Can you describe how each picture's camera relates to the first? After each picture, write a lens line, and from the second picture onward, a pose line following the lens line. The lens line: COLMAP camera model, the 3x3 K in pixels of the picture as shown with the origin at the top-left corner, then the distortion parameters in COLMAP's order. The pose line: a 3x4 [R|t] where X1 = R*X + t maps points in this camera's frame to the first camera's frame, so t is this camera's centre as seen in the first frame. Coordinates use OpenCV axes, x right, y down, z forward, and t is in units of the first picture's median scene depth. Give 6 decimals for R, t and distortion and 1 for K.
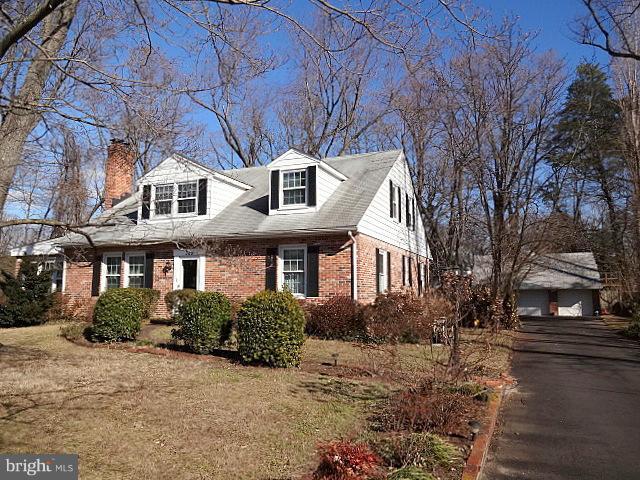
lens RADIAL K [[473.3, 0, 323.4], [0, 473.3, 239.4], [0, 0, 1]] dist [0.003407, -0.005859]
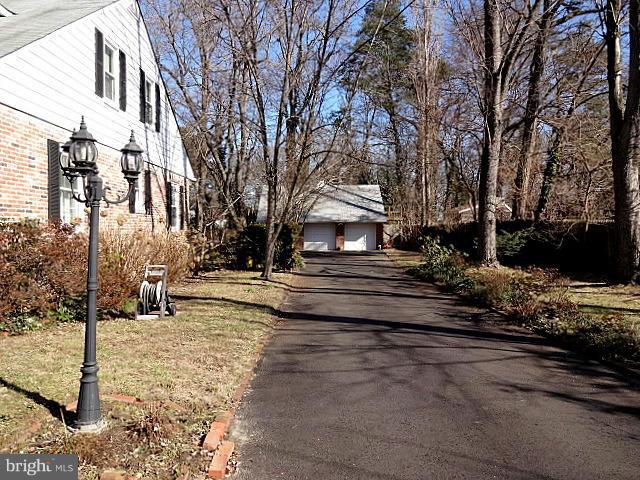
lens RADIAL K [[473.3, 0, 320.1], [0, 473.3, 240.0], [0, 0, 1]] dist [0.003407, -0.005859]
pose [[0.918014, -0.011495, 0.396382, 0.079931], [-0.043326, 0.990688, 0.129073, 0.021473], [-0.394175, -0.135664, 0.908967, 0.166439]]
